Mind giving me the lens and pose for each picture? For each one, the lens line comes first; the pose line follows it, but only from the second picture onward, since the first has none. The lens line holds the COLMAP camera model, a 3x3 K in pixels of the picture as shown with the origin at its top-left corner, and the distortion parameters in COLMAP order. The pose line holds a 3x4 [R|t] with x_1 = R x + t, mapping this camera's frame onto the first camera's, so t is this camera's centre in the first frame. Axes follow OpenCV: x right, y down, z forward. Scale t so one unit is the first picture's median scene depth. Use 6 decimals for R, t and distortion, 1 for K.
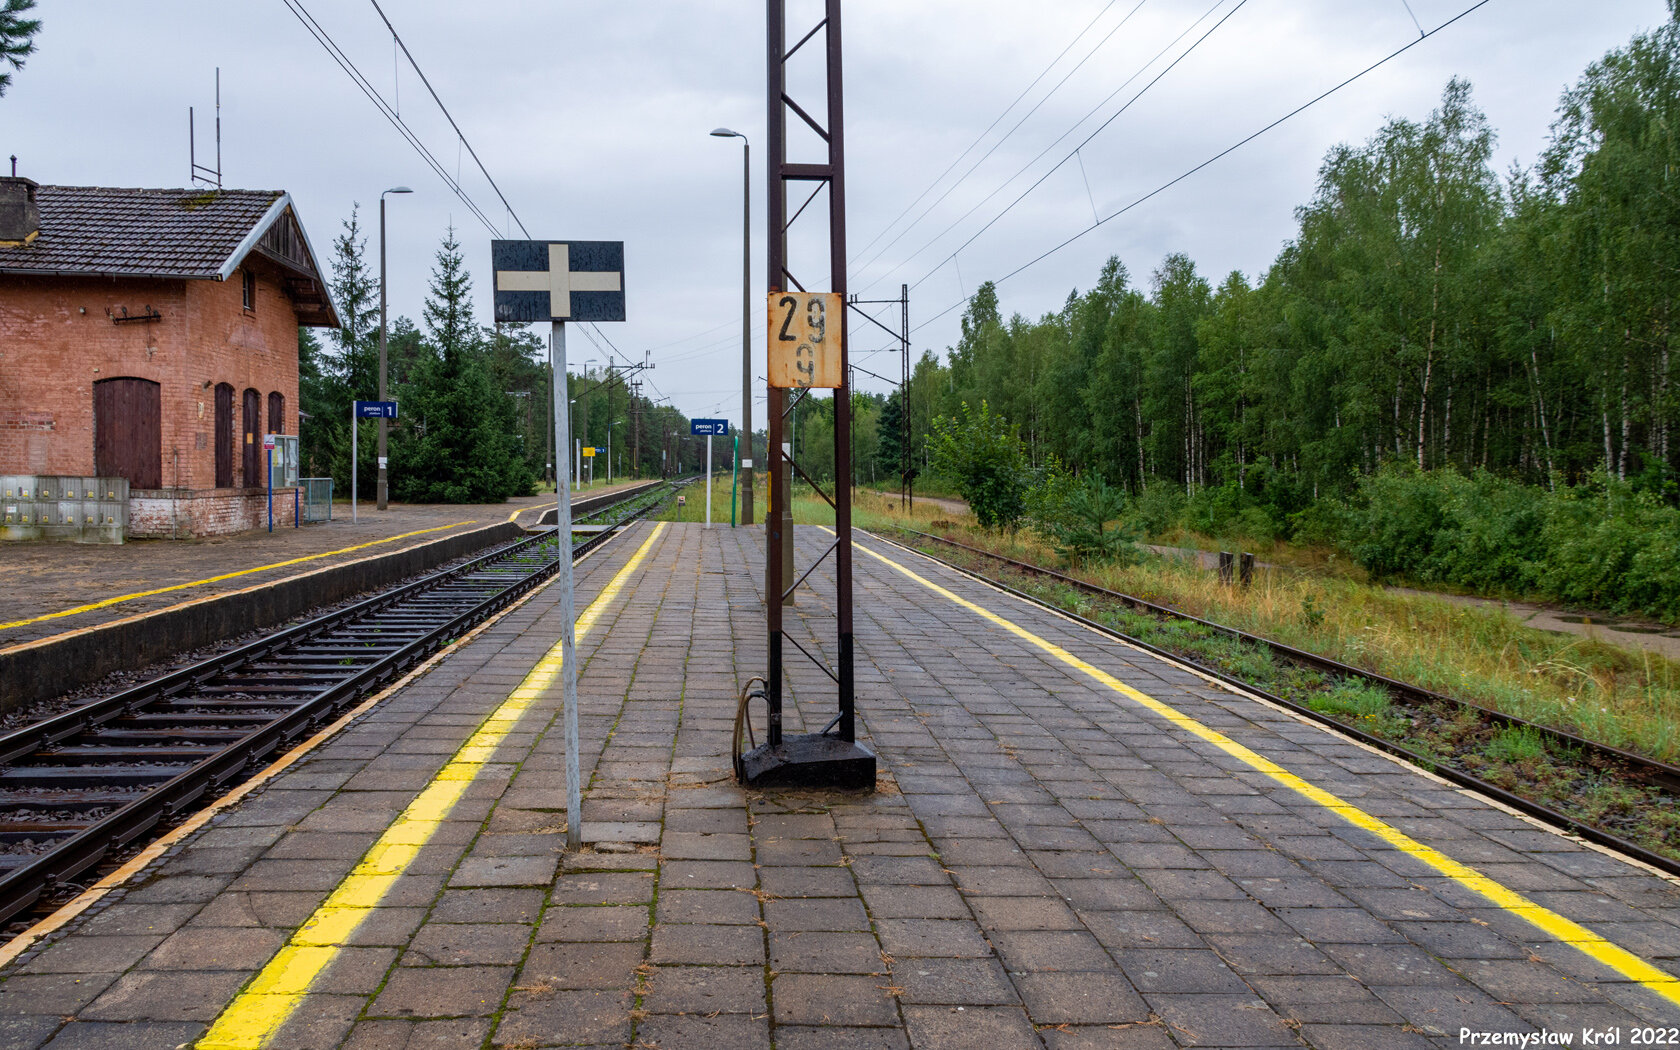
lens RADIAL K [[1394.4, 0, 829.1], [0, 1394.4, 530.4], [0, 0, 1]] dist [0.036654, -0.019833]
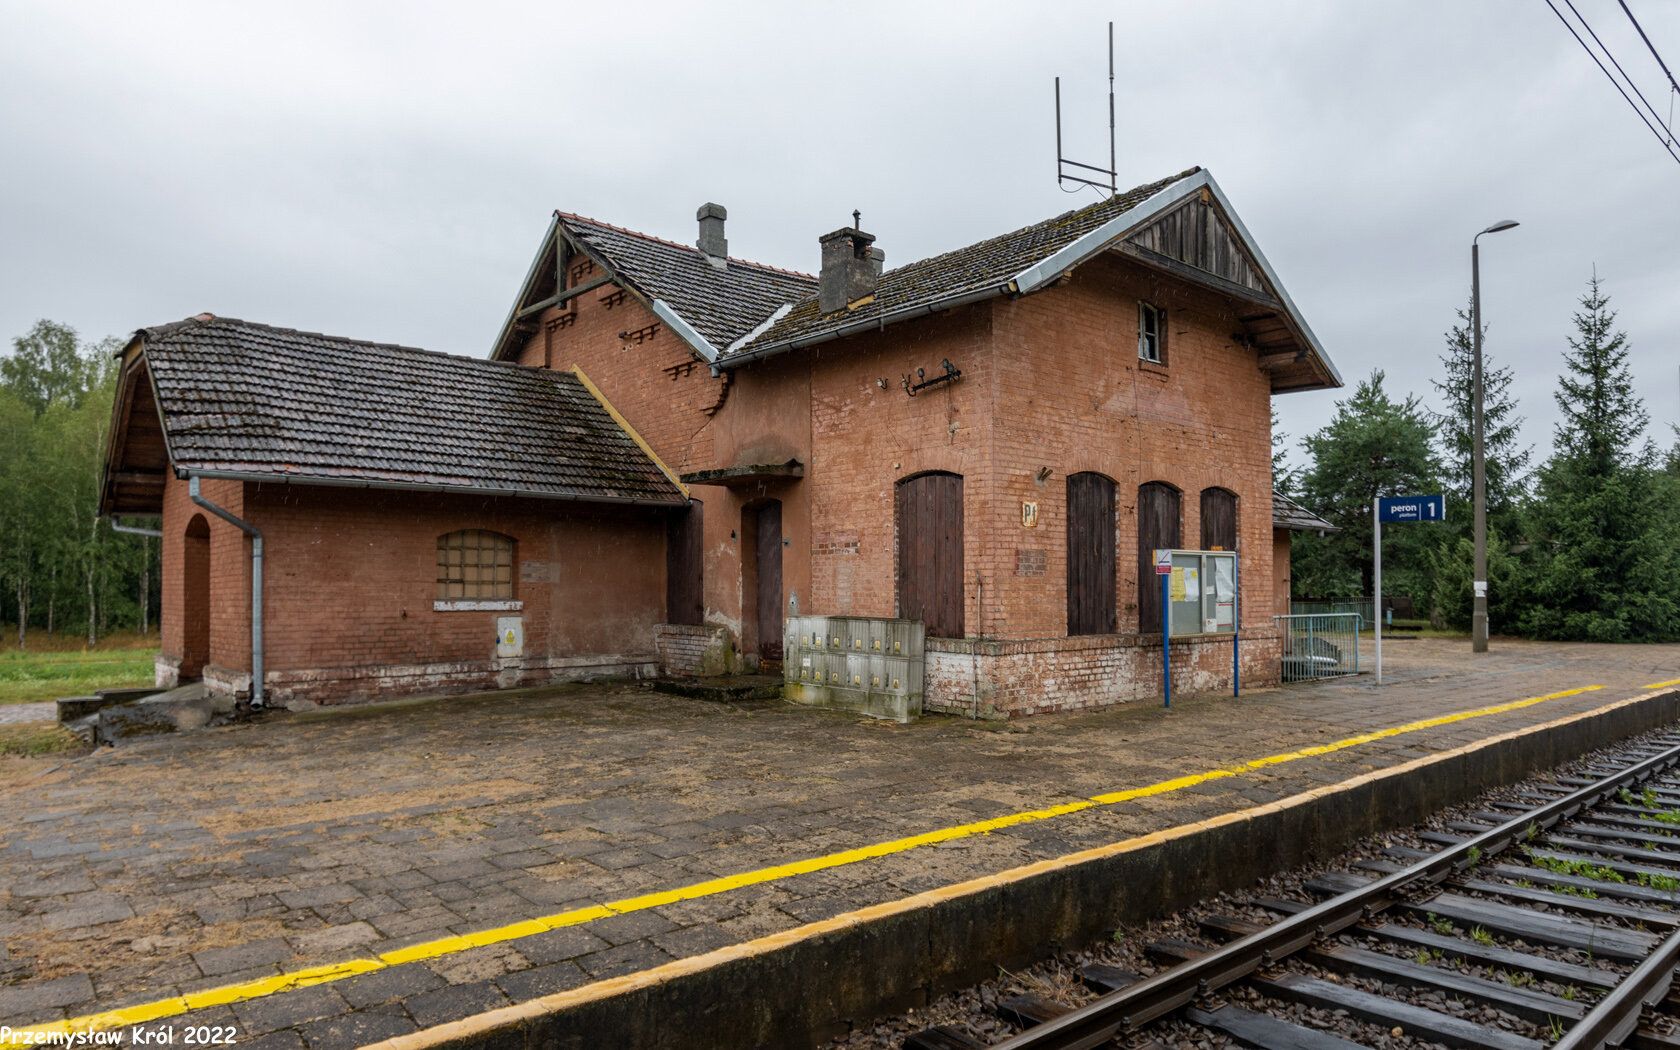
lens RADIAL K [[1039.6, 0, 816.5], [0, 1039.6, 569.4], [0, 0, 1]] dist [-0.025099, -0.003428]
pose [[0.574930, -0.027271, -0.817748, -0.063907], [-0.027503, 0.998235, -0.052627, -0.017793], [0.817740, 0.052747, 0.573166, 0.347454]]
